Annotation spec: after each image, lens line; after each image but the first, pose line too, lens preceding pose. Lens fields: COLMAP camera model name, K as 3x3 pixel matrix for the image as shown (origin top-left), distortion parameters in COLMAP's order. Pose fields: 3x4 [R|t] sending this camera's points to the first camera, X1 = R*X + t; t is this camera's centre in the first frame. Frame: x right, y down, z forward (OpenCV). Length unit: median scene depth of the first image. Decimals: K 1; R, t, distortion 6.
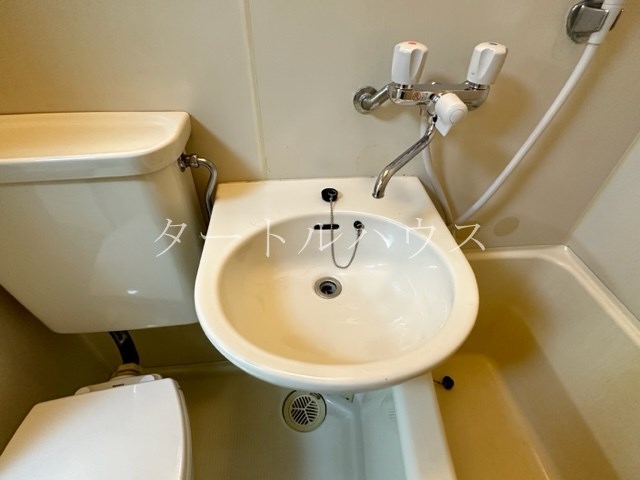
lens RADIAL K [[322.0, 0, 320.0], [0, 322.0, 240.0], [0, 0, 1]] dist [0.002424, 0.000538]
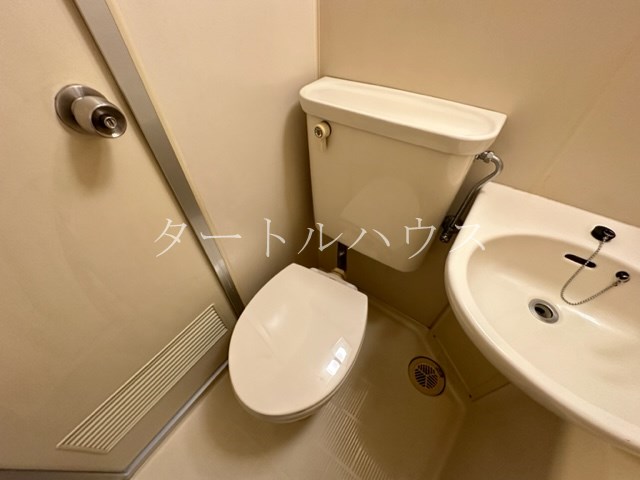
lens RADIAL K [[258.0, 0, 320.0], [0, 258.0, 240.0], [0, 0, 1]] dist [-0.000473, -0.000048]
pose [[0.756013, 0.472737, -0.452729, -0.256852], [-0.429572, 0.880205, 0.201761, 0.088301], [0.493874, 0.041946, 0.868521, -0.101885]]
